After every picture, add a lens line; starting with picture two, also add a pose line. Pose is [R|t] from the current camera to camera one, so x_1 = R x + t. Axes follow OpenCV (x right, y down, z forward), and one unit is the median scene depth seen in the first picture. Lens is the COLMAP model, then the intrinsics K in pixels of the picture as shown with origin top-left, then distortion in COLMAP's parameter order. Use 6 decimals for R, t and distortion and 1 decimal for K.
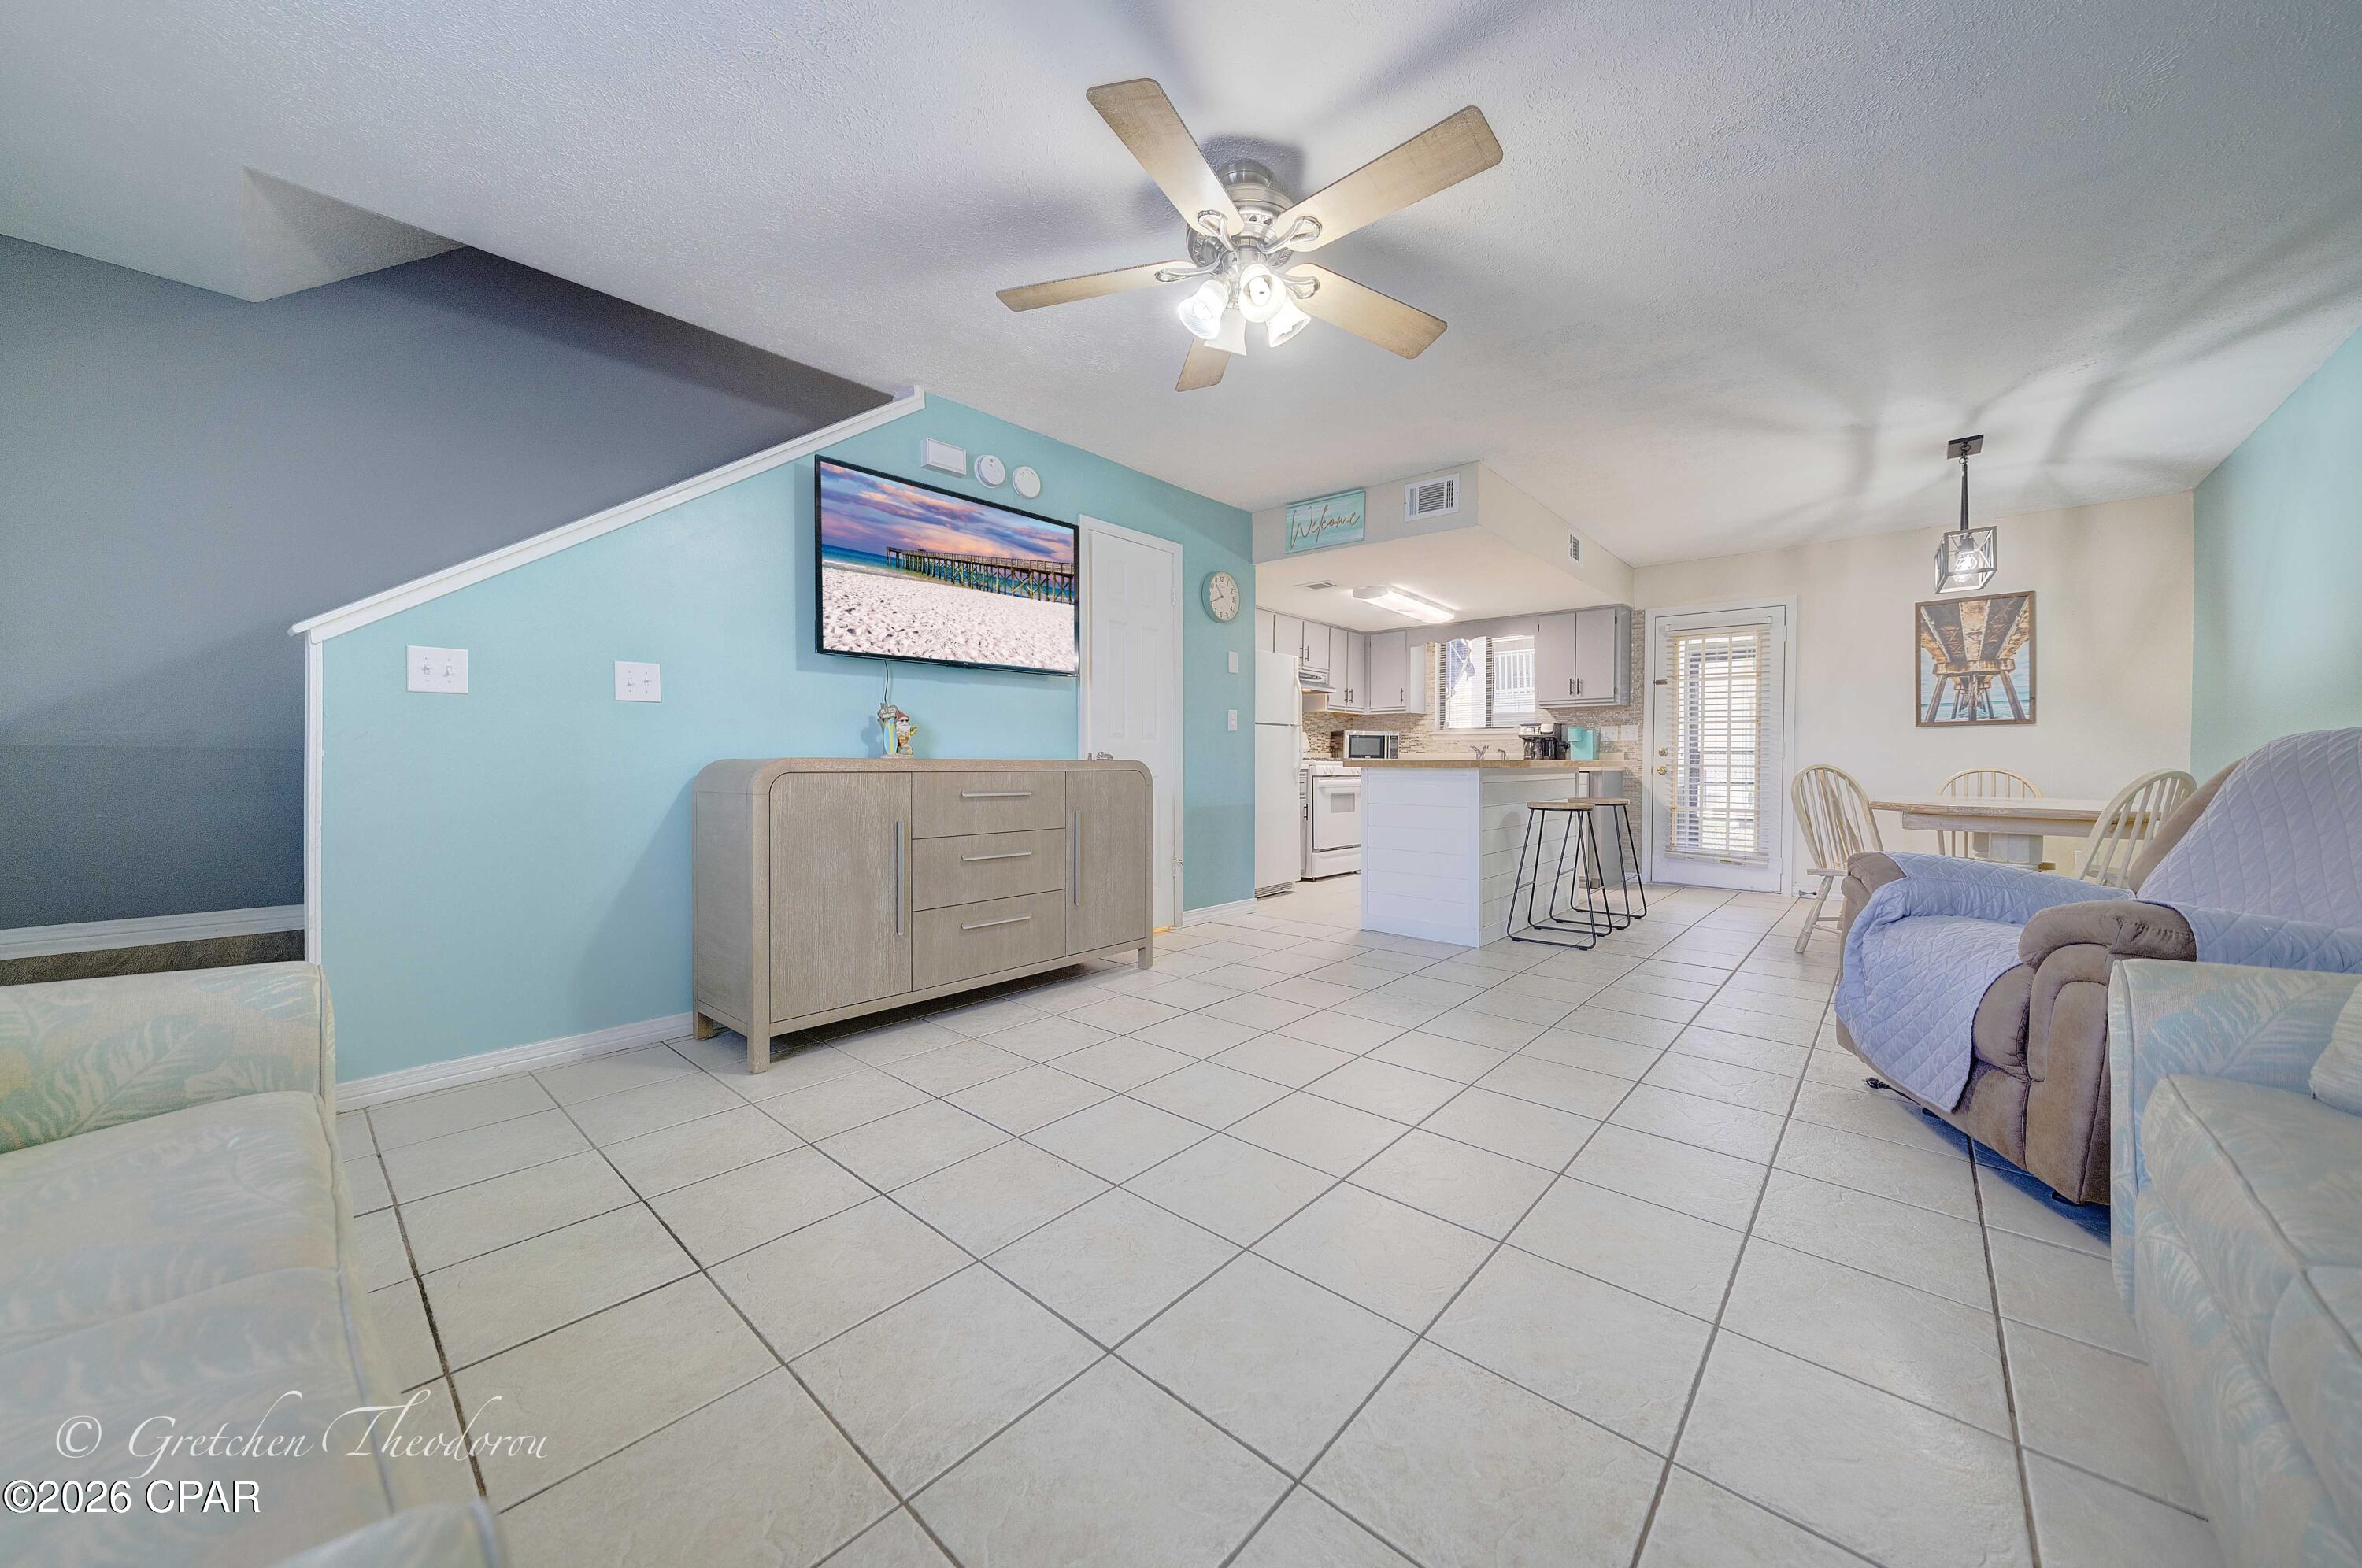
lens RADIAL K [[770.3, 0, 1194.9], [0, 770.3, 769.2], [0, 0, 1]] dist [-0.001525, -0.000155]
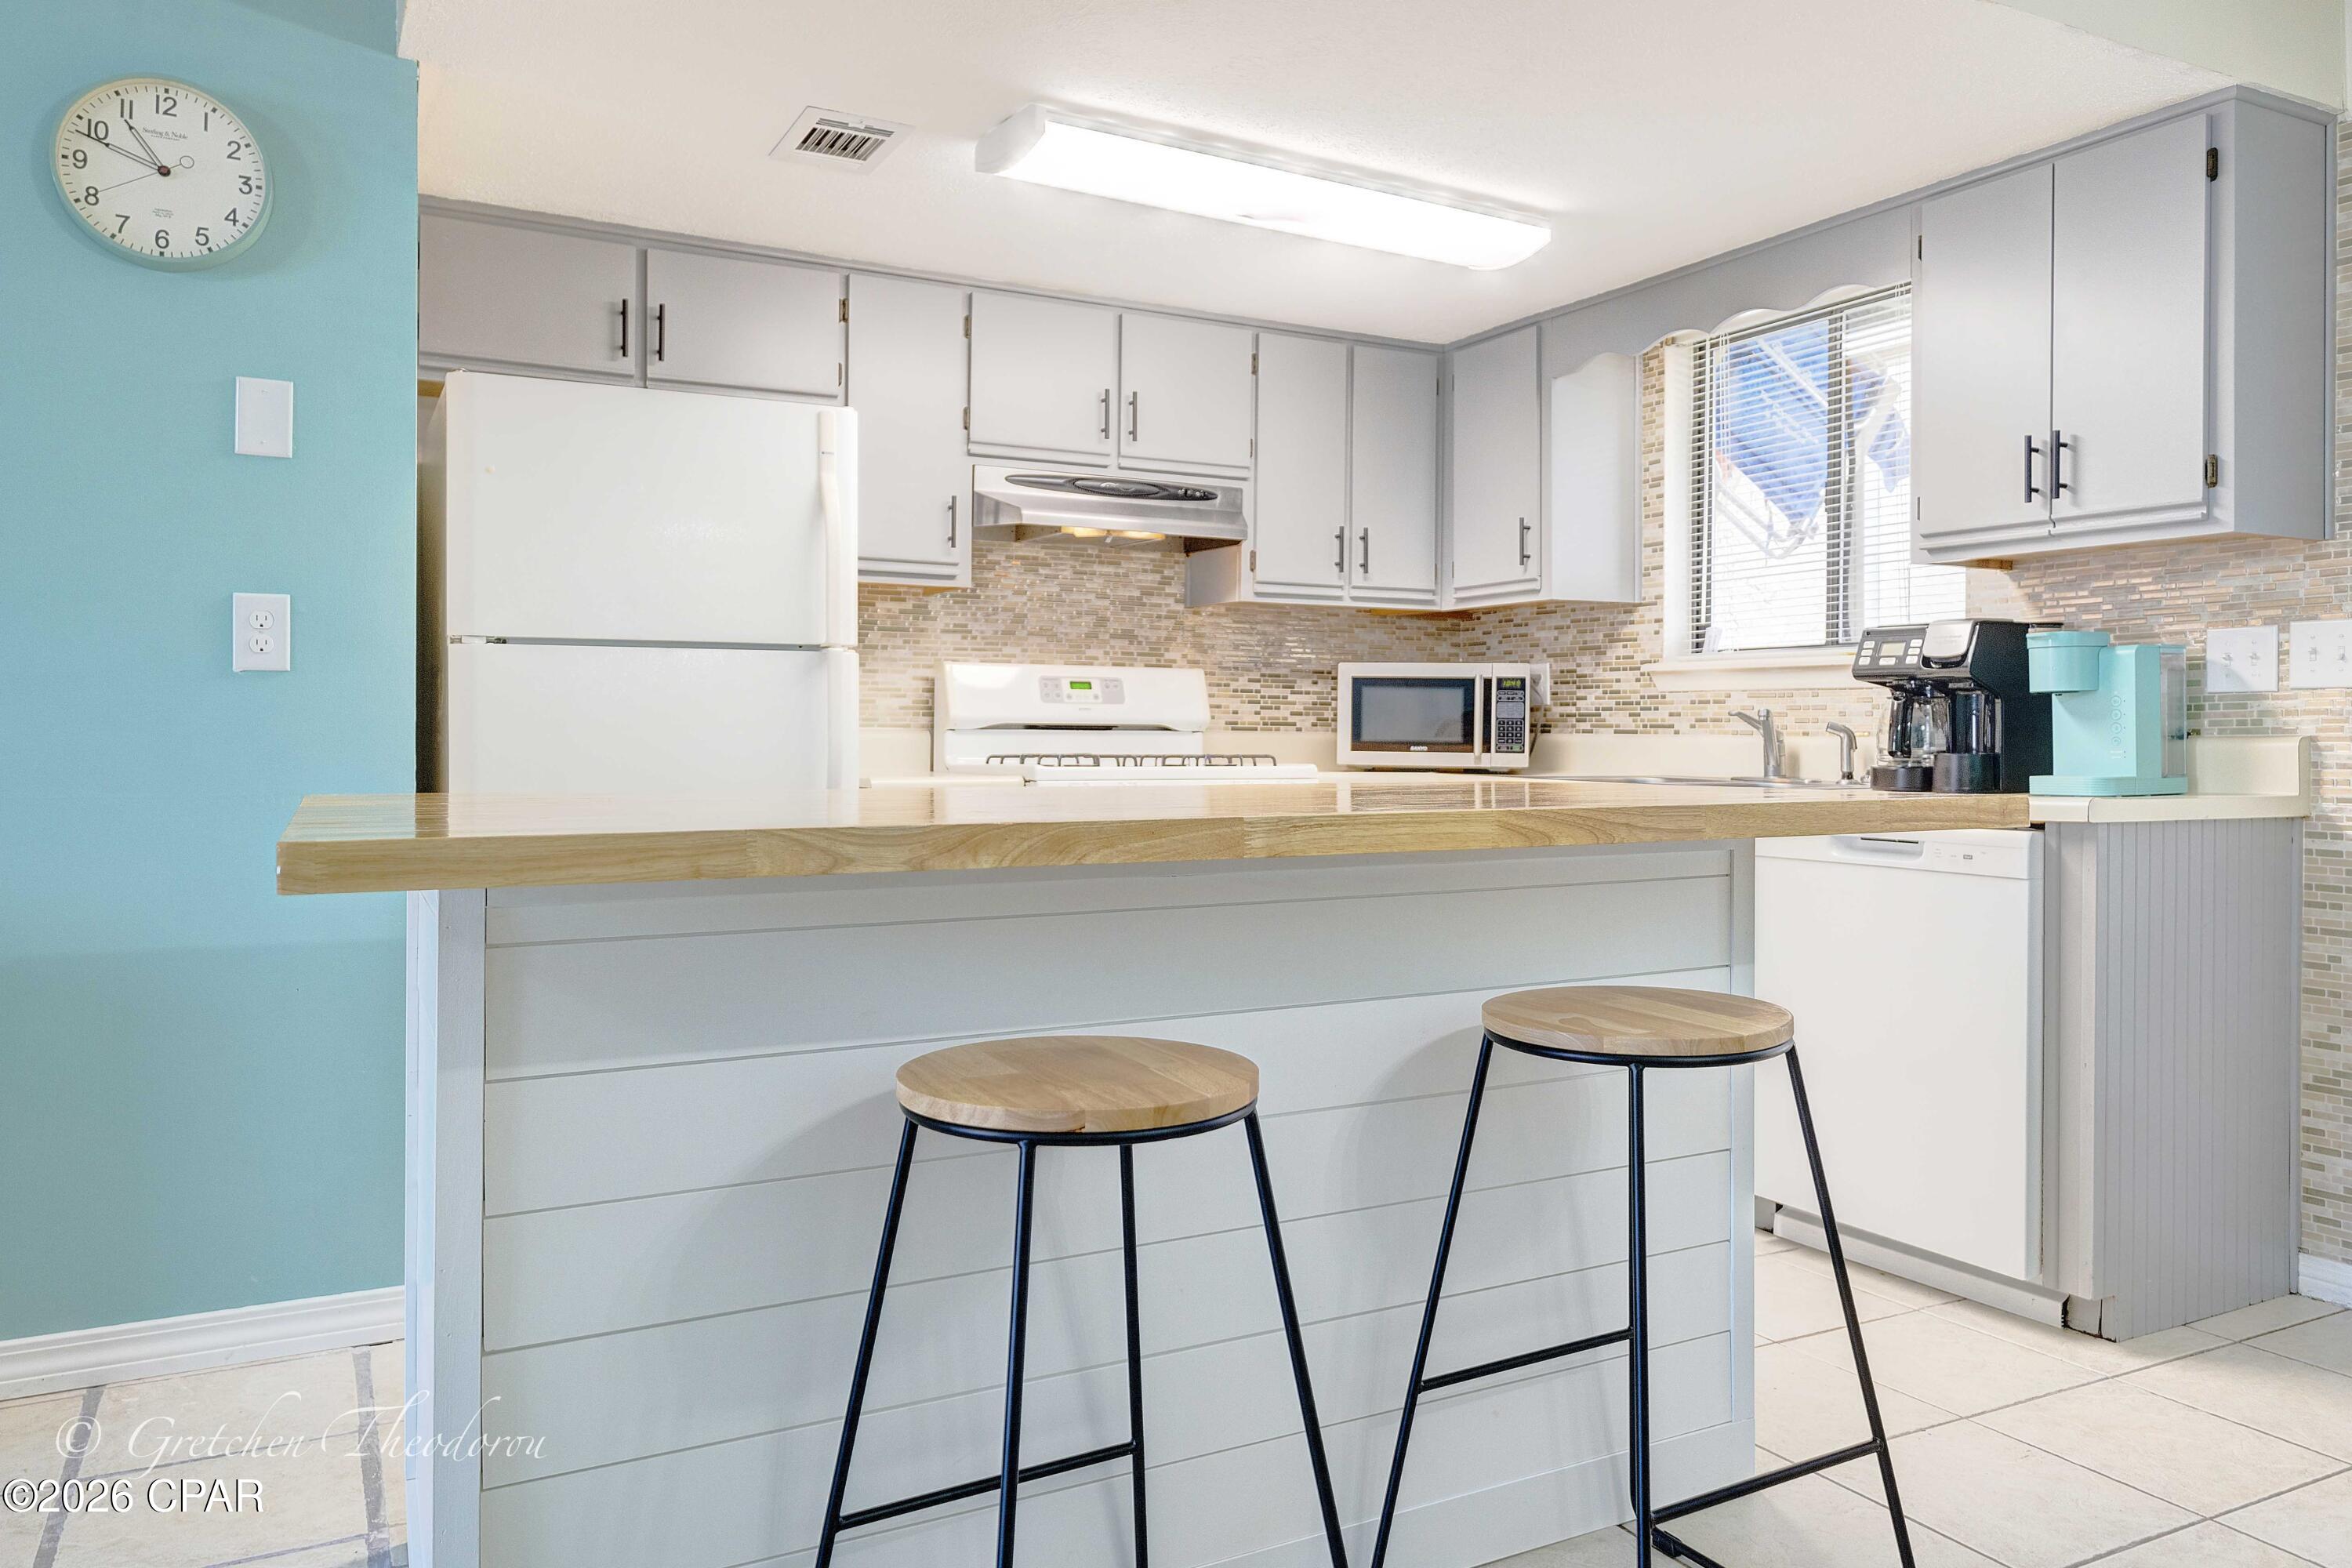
lens RADIAL K [[1572.4, 0, 1173.3], [0, 1572.4, 729.9], [0, 0, 1]] dist [0.002346, 0.003651]
pose [[0.940502, -0.000785, -0.339786, 0.504584], [-0.003810, 0.999910, -0.012857, -0.021440], [0.339766, 0.013387, 0.940415, 0.546873]]
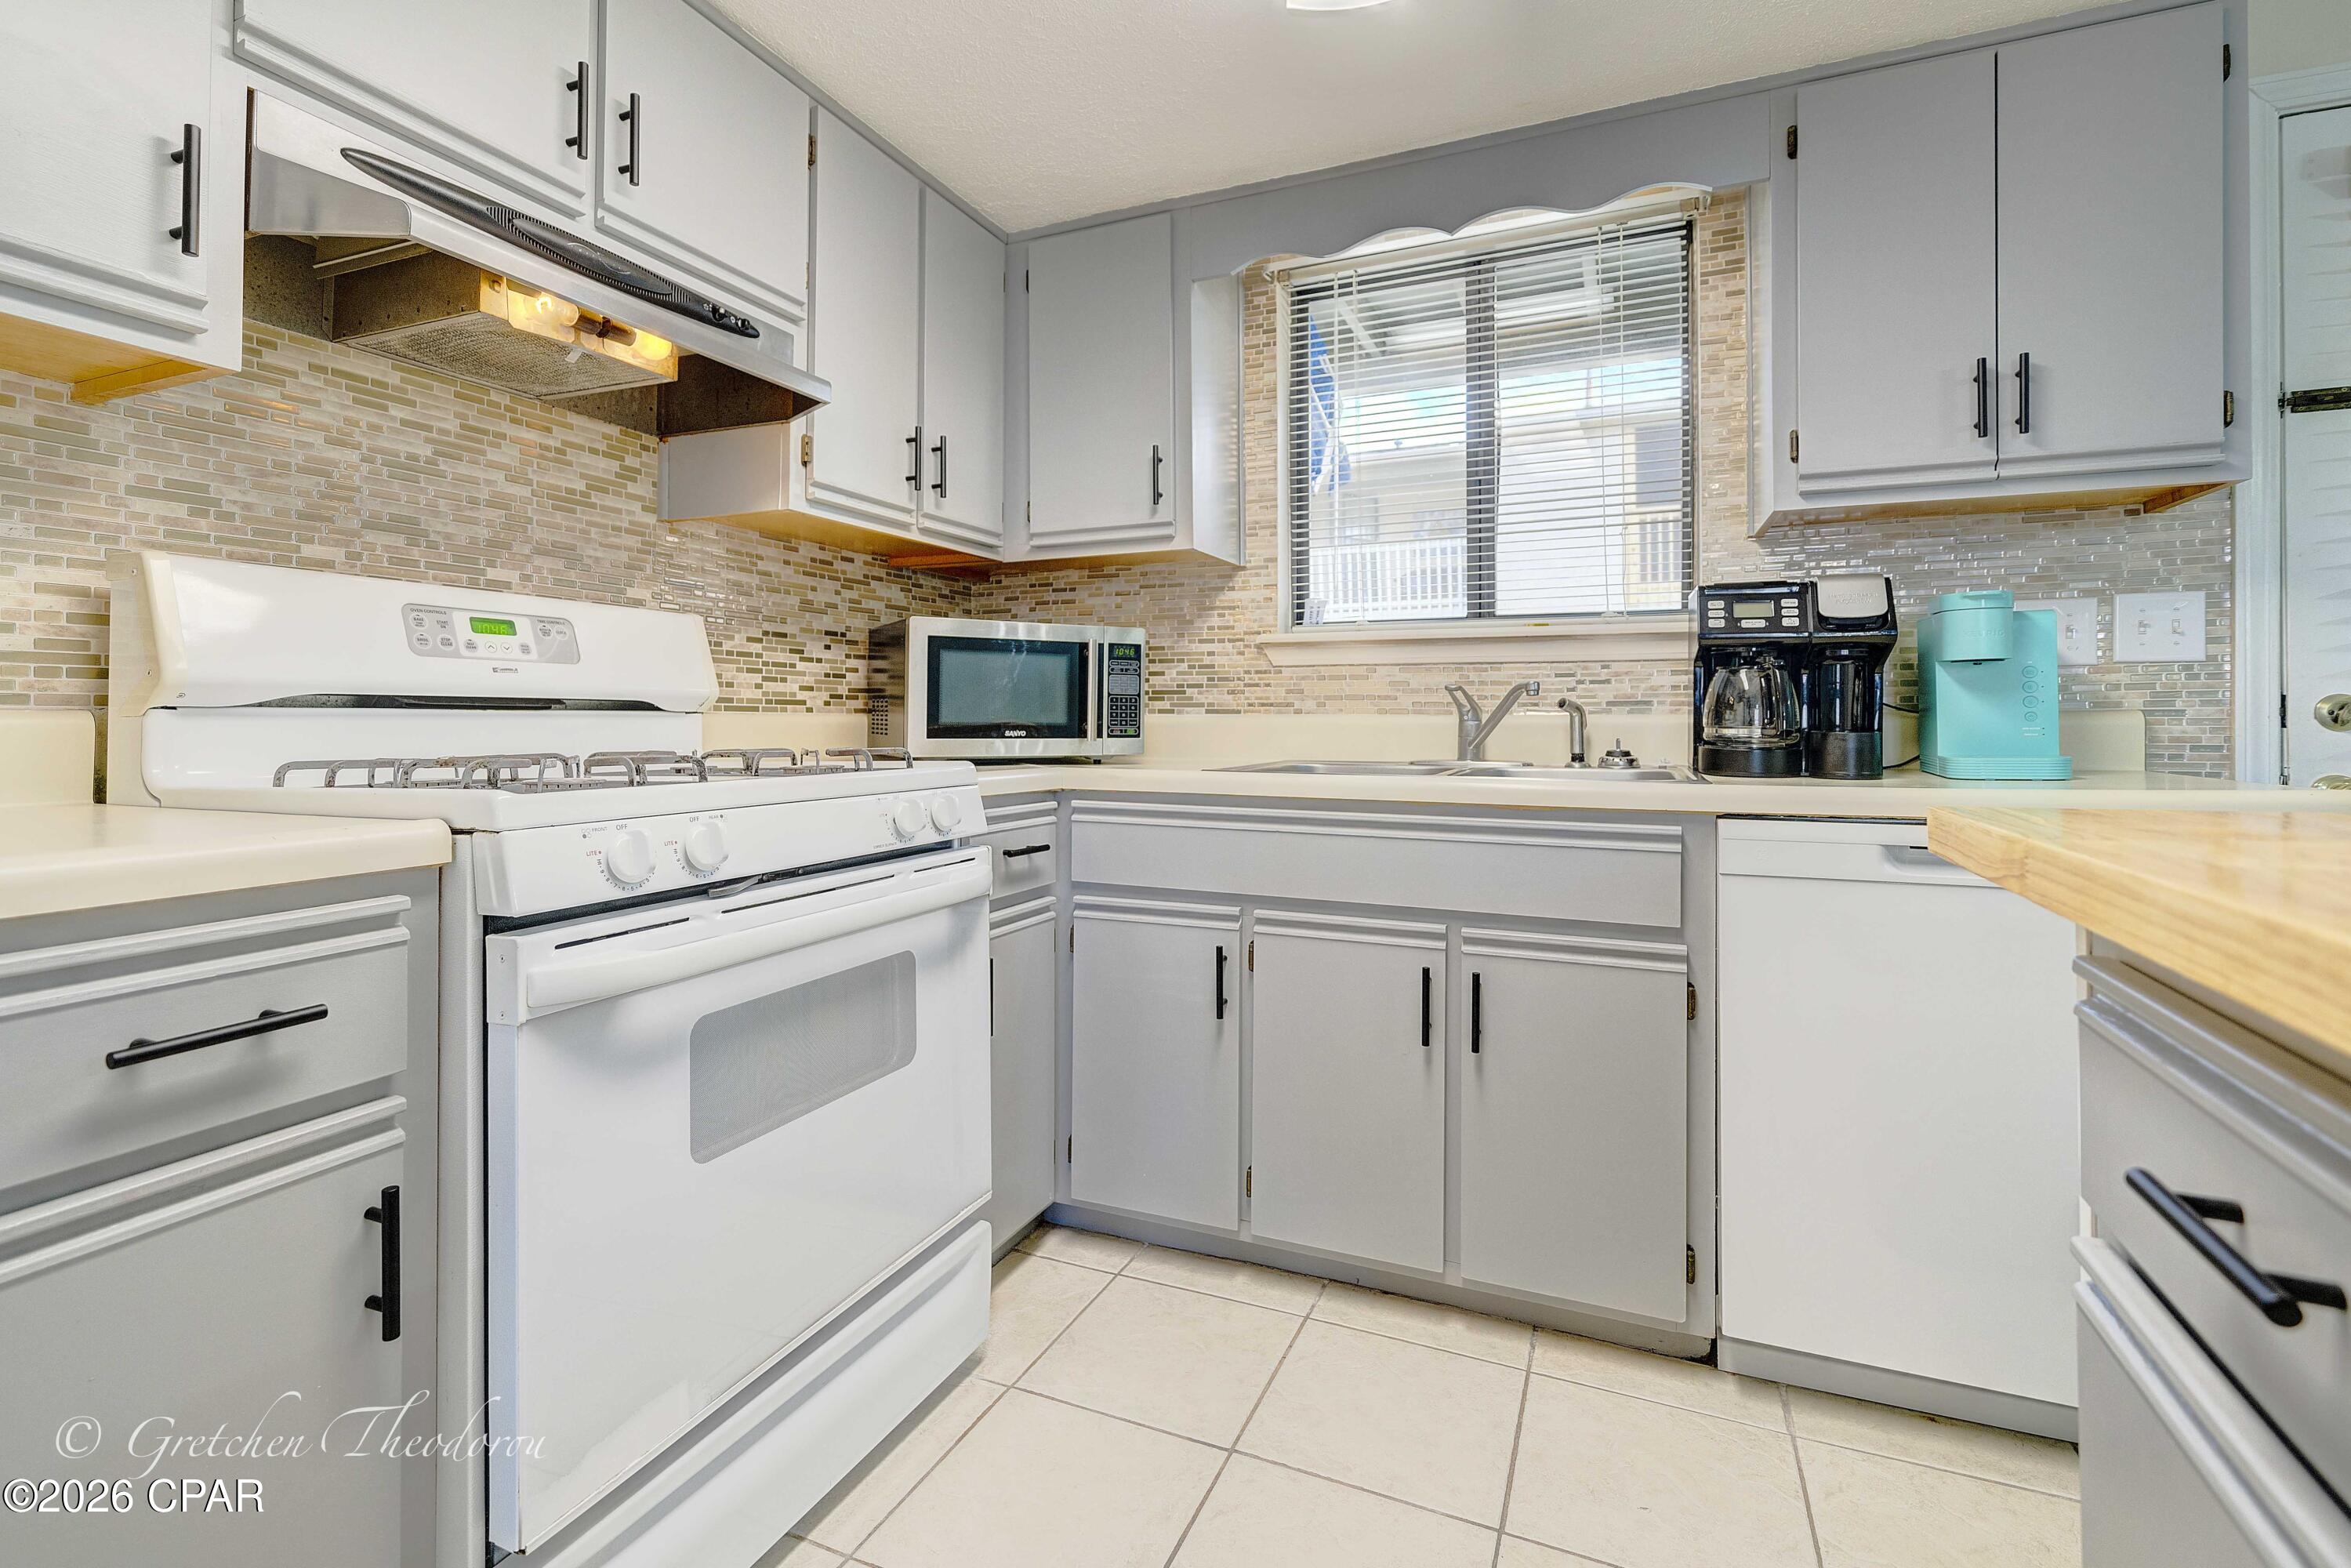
lens RADIAL K [[1038.8, 0, 1196.3], [0, 1038.8, 706.8], [0, 0, 1]] dist [-0.002521, -0.000417]
pose [[0.943940, -0.002476, 0.330108, 0.251028], [0.009083, 0.999788, -0.018473, -0.025648], [-0.329992, 0.020436, 0.943763, 0.995793]]
